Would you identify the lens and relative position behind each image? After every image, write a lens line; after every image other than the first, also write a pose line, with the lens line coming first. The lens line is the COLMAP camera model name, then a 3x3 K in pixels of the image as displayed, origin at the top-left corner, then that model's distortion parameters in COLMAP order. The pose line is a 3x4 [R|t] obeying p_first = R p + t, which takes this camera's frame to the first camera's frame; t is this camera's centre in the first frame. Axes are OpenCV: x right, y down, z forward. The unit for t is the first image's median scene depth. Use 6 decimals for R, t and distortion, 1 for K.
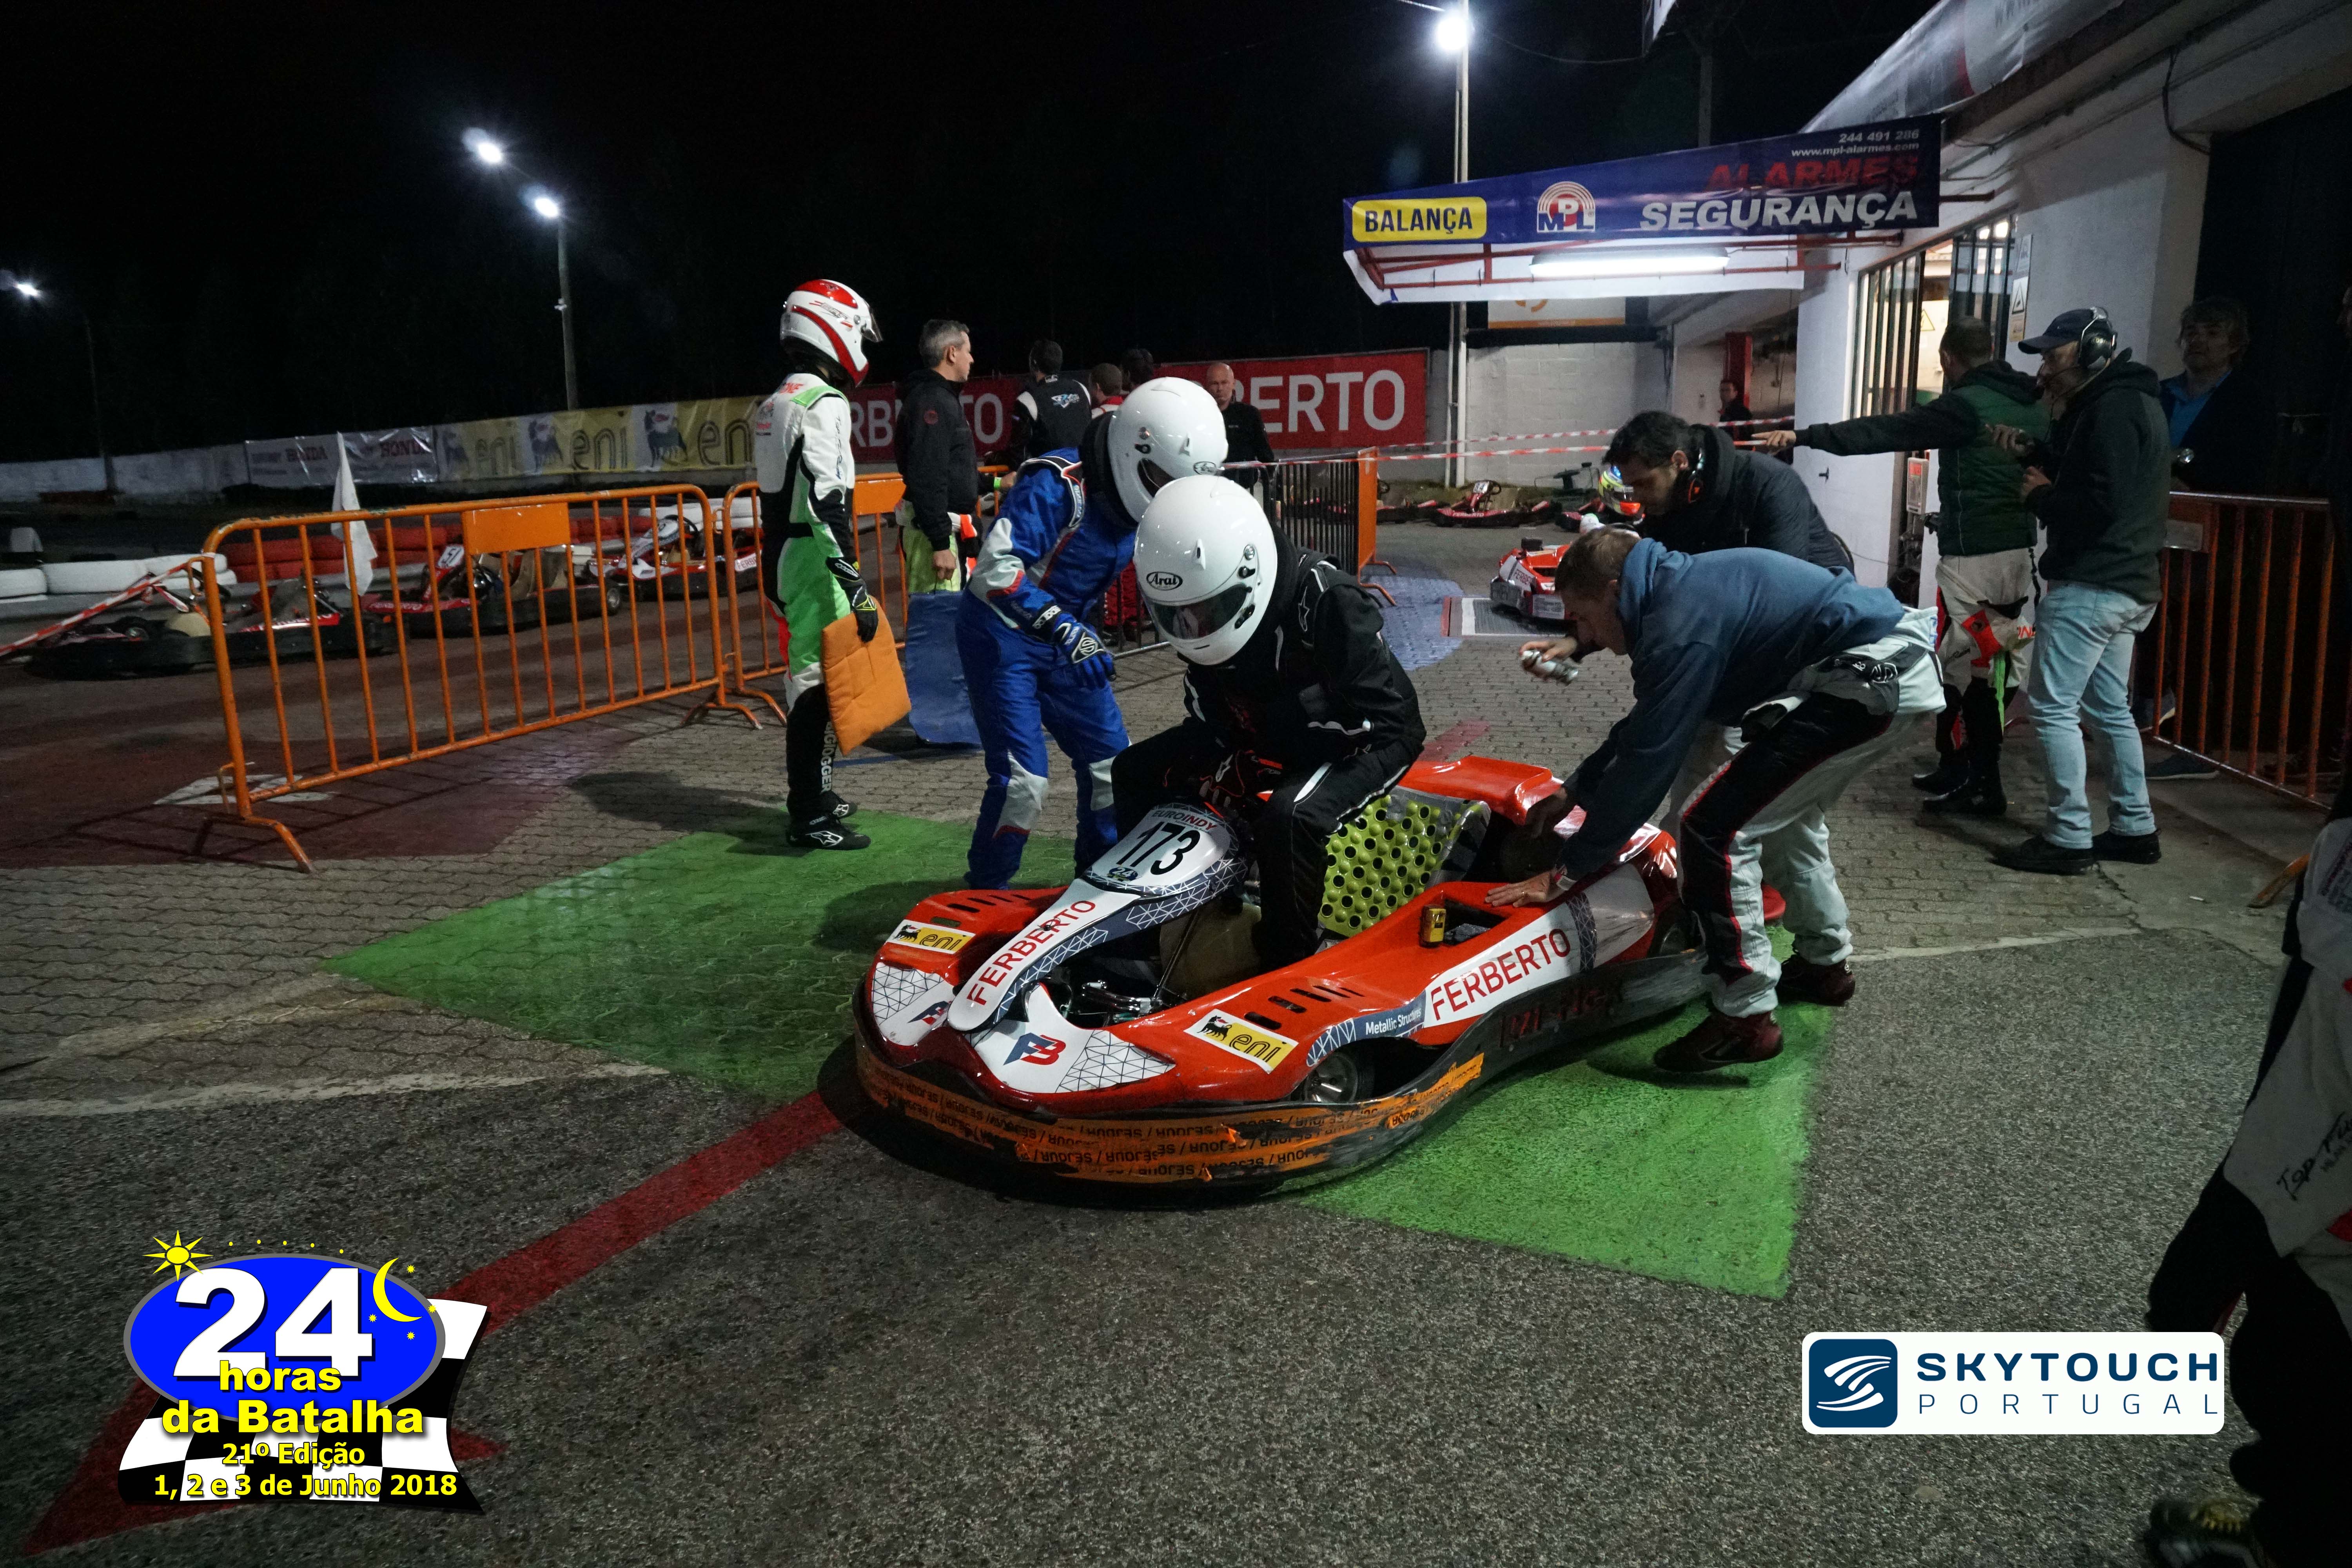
lens RADIAL K [[1680.6, 0, 1176.0], [0, 1680.6, 784.0], [0, 0, 1]] dist [-0.138814, 0.126307]
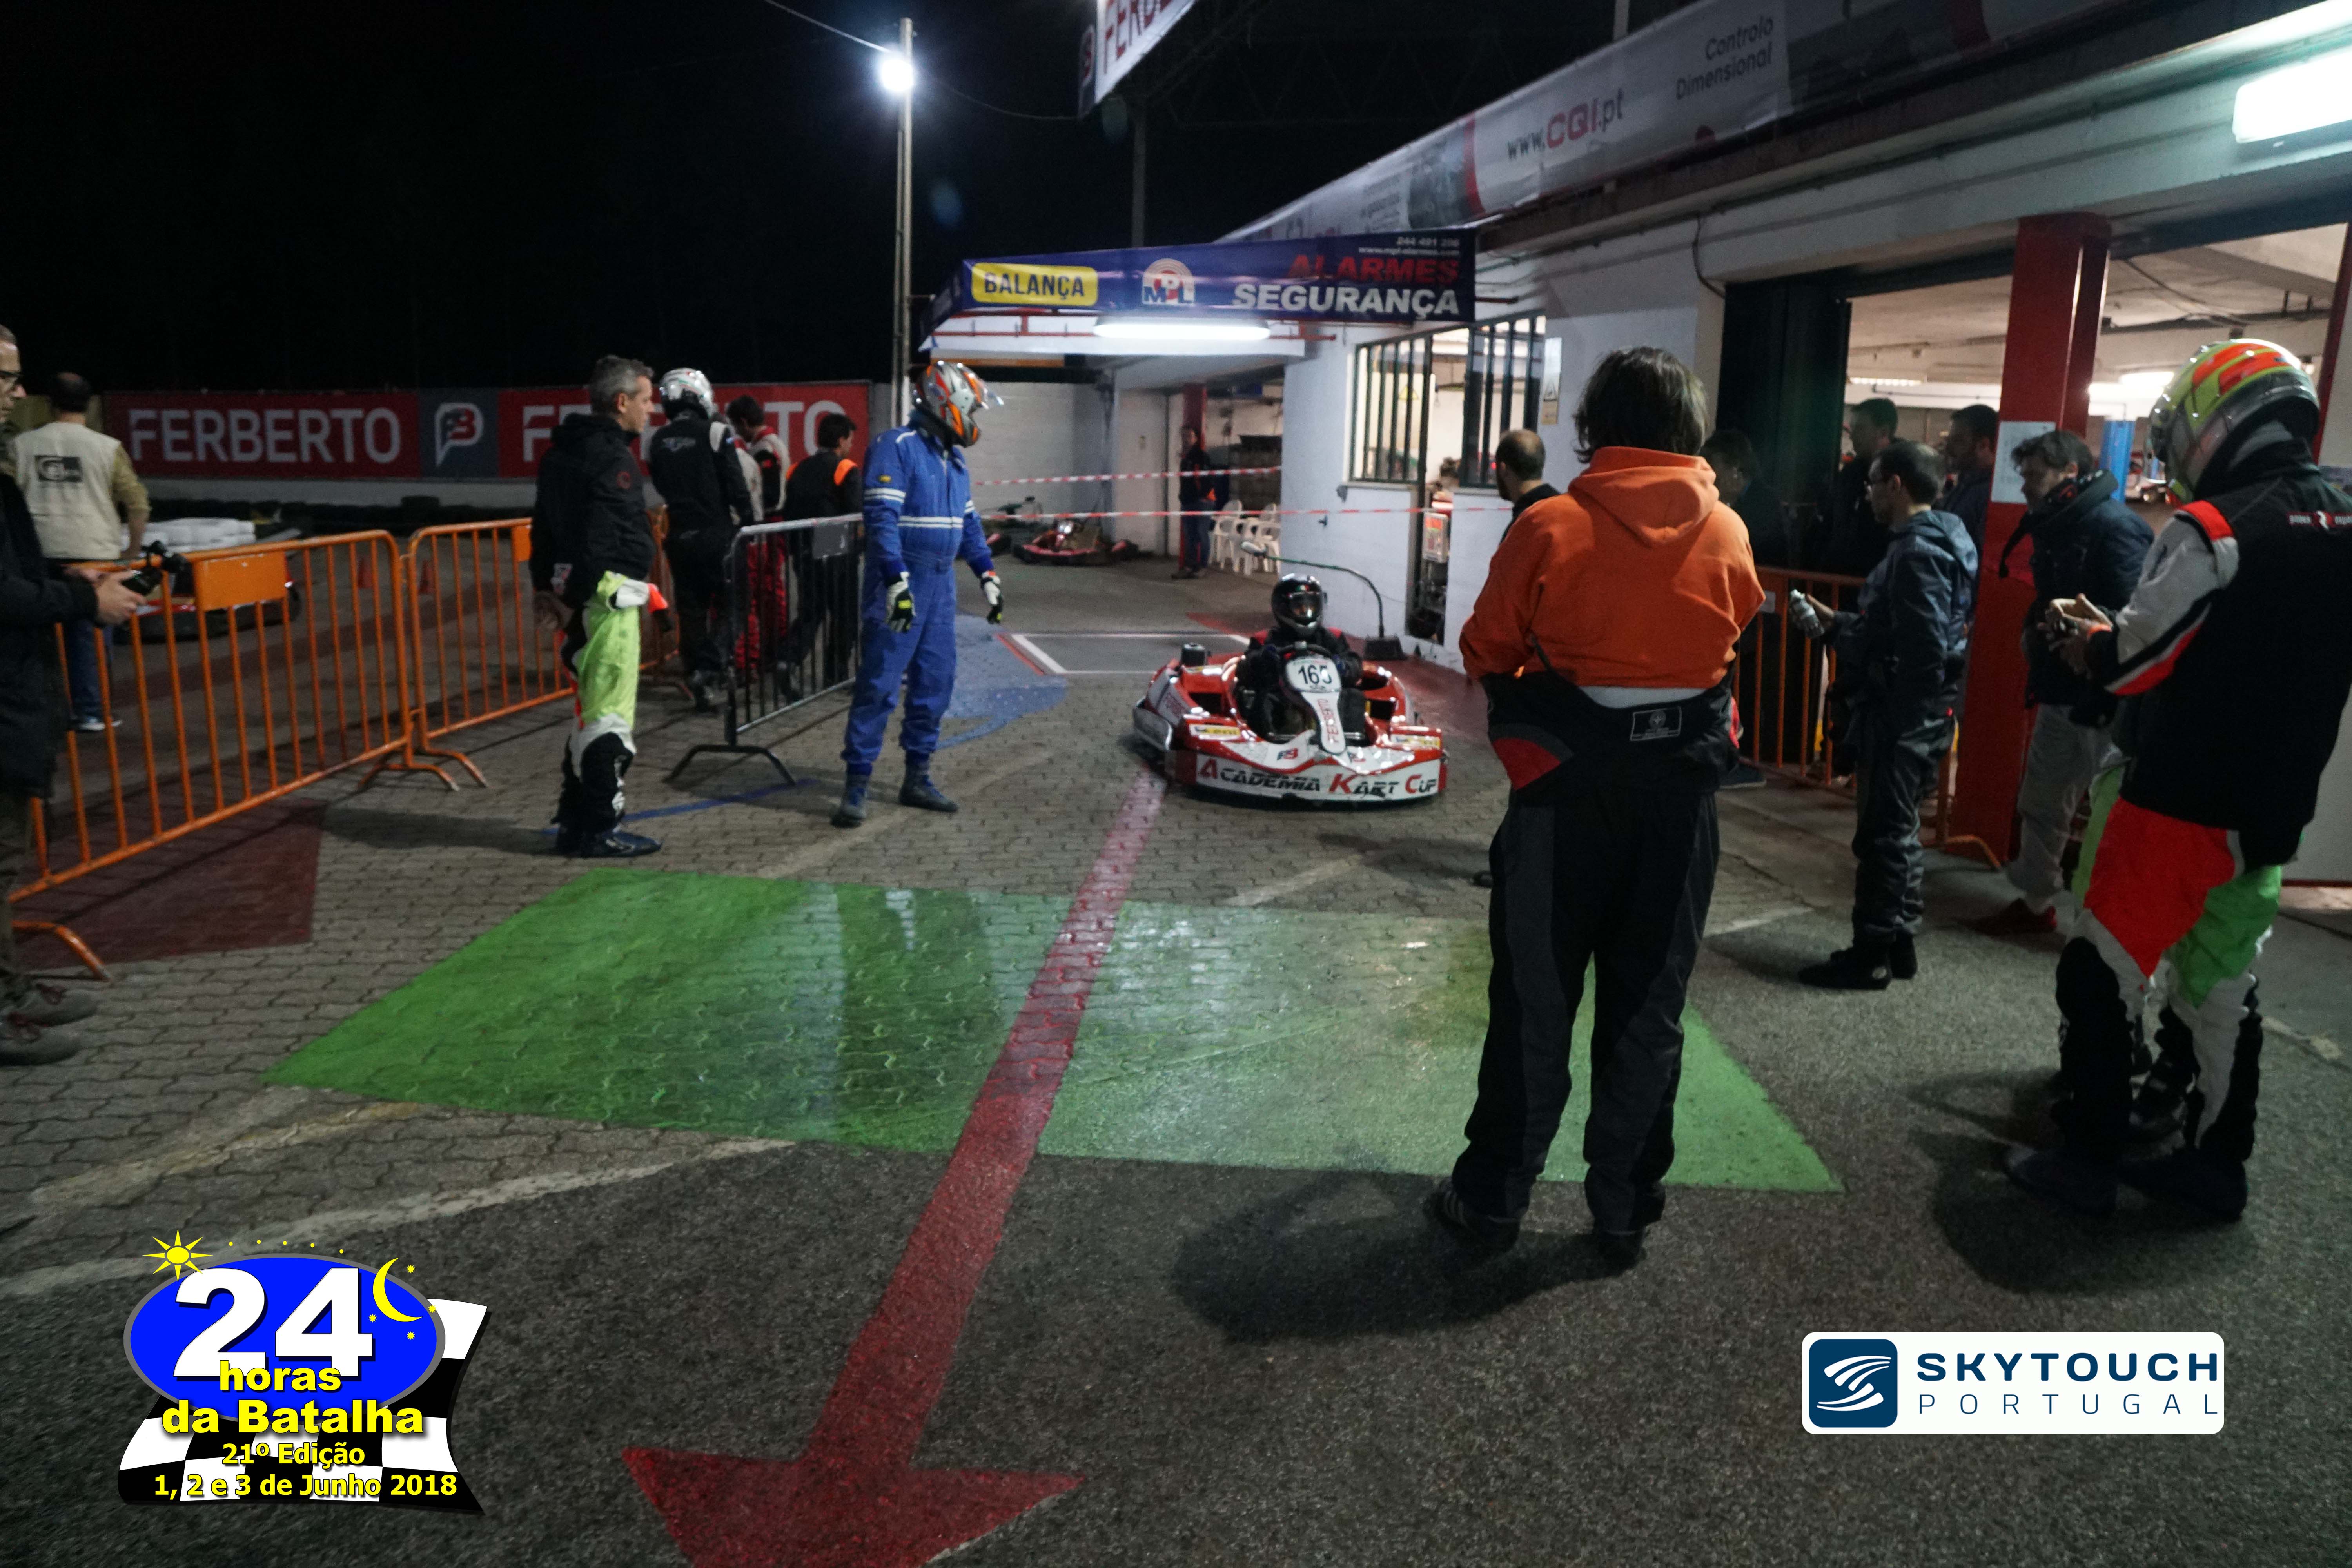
lens RADIAL K [[1677.6, 0, 1218.1], [0, 1677.6, 797.3], [0, 0, 1]] dist [-0.147999, 0.123870]
pose [[0.916820, -0.039698, 0.397322, -0.187561], [0.041342, 0.999135, 0.004430, -0.013154], [-0.397155, 0.012365, 0.917668, -0.016796]]
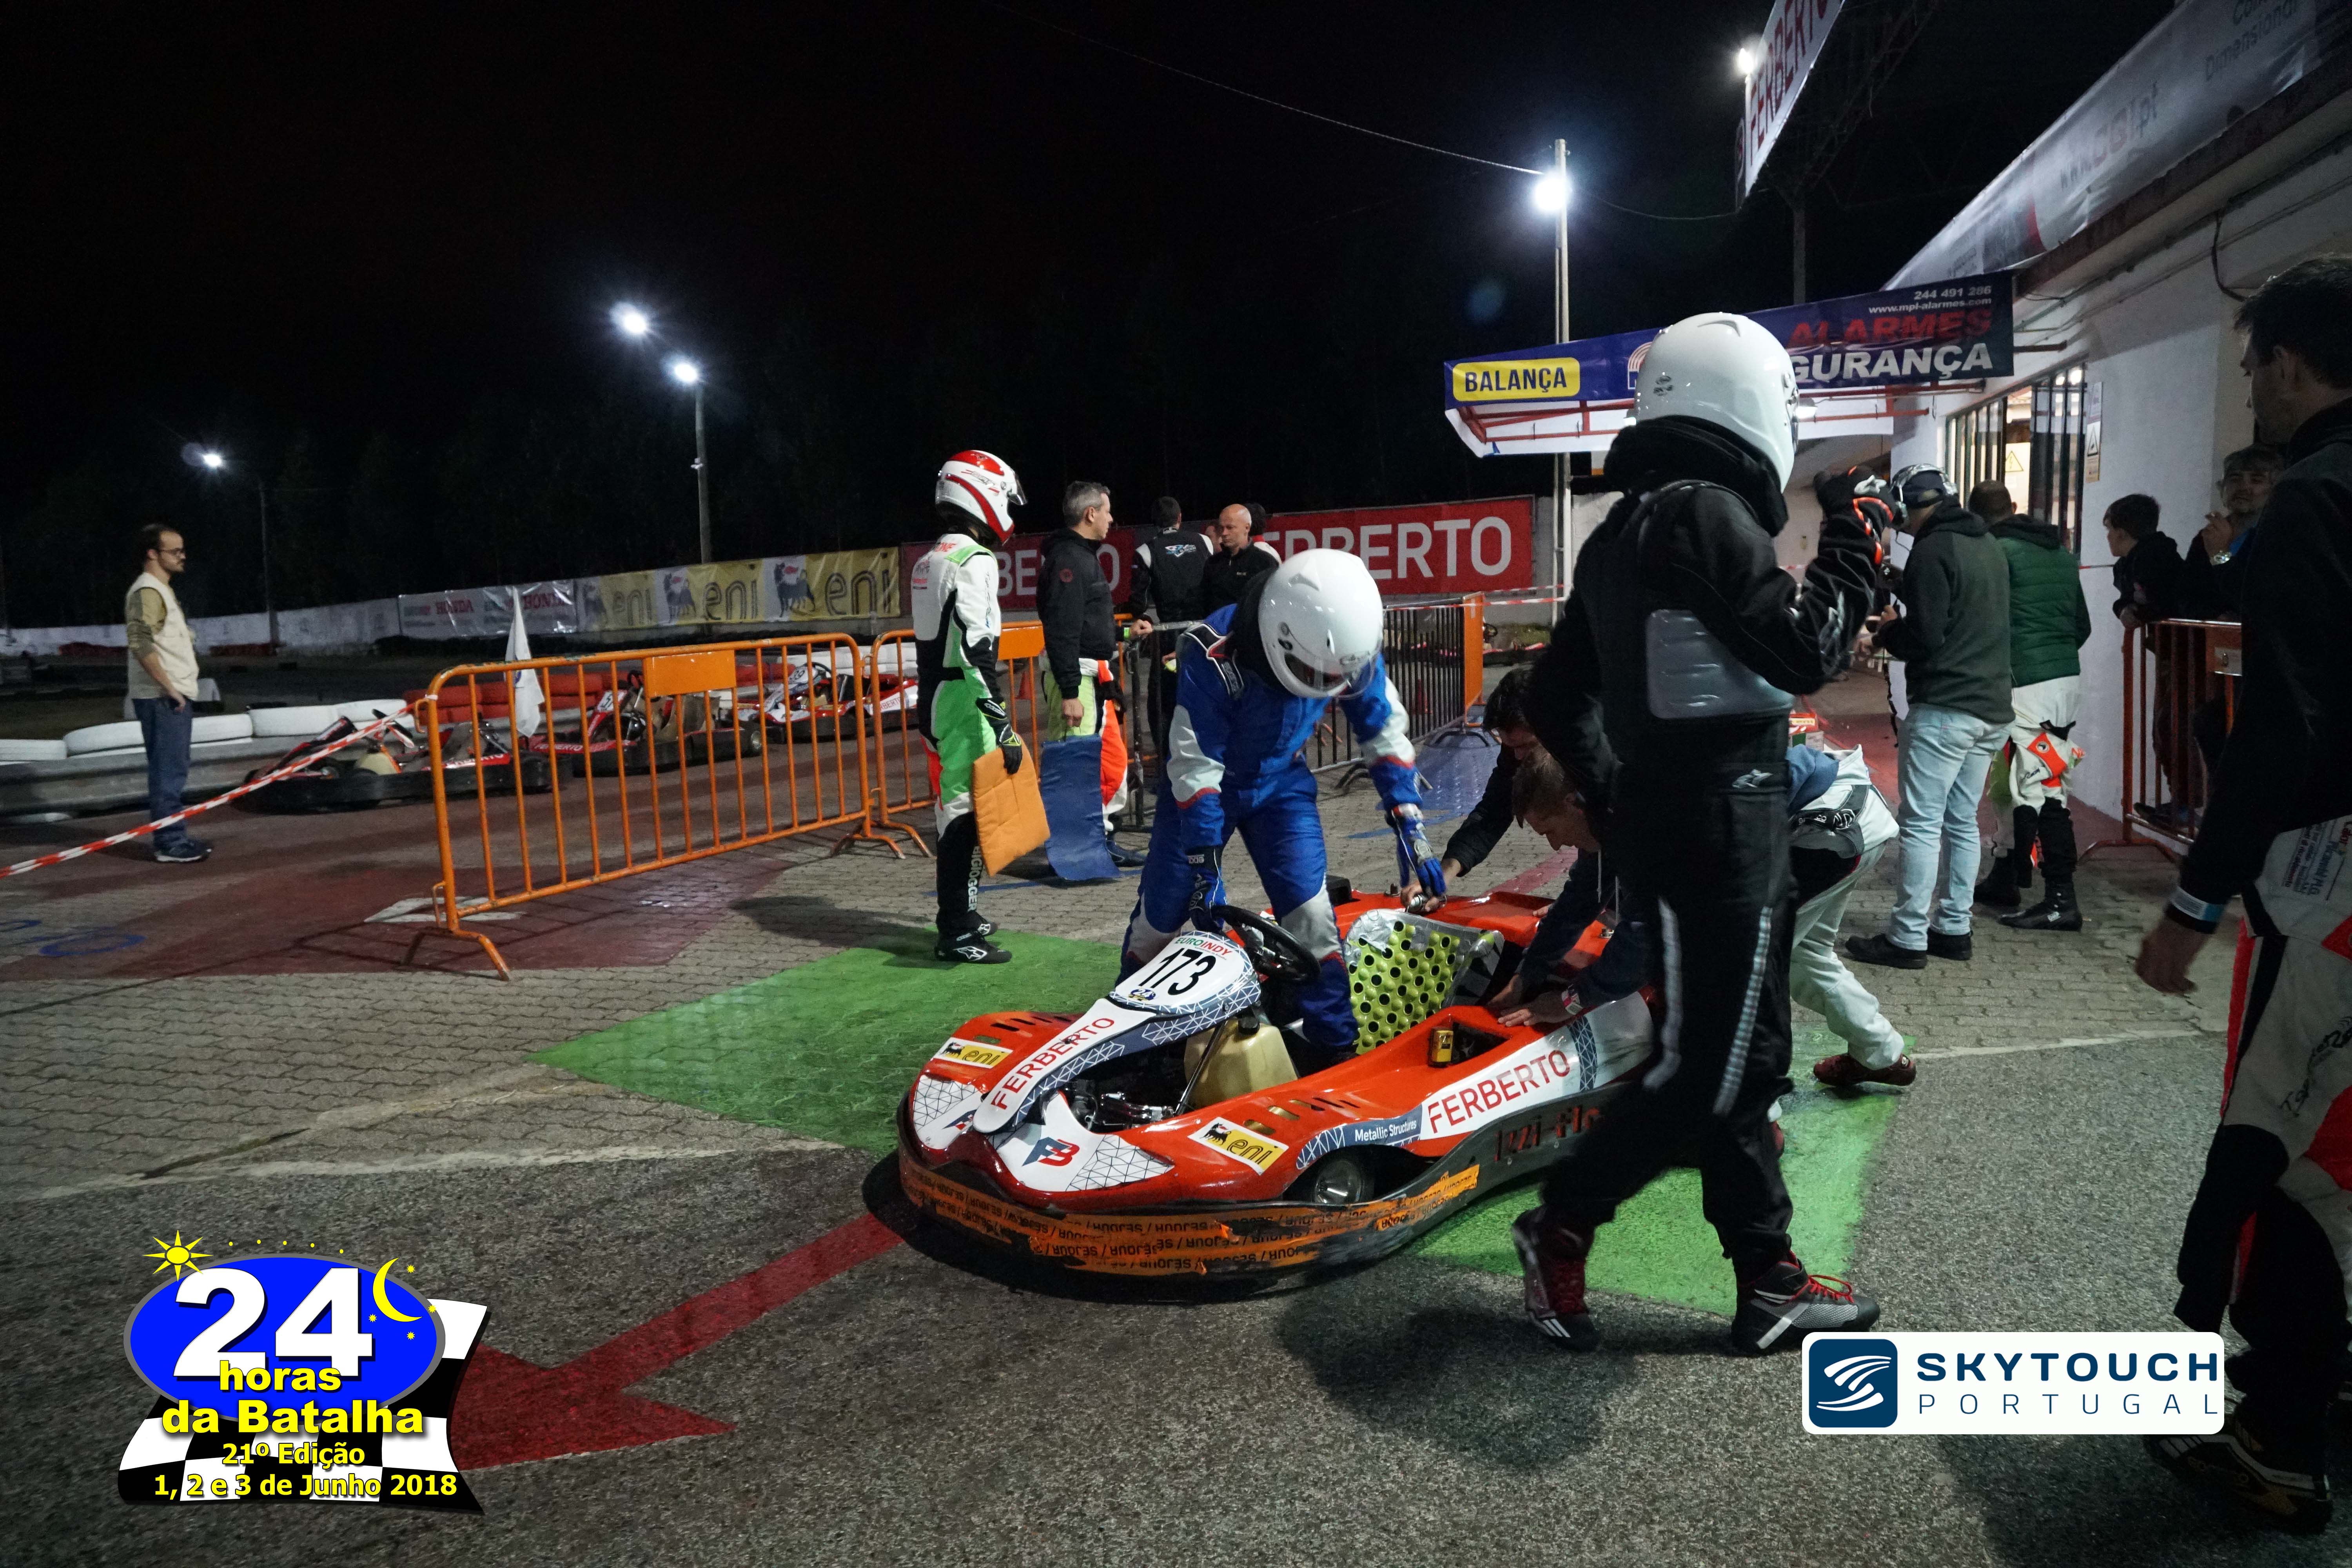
lens RADIAL K [[1680.6, 0, 1176.0], [0, 1680.6, 784.0], [0, 0, 1]] dist [-0.138814, 0.126307]
pose [[0.997735, -0.005361, -0.067046, -0.000952], [-0.000437, 0.996281, -0.086160, 0.010067], [0.067259, 0.085994, 0.994023, -0.055639]]
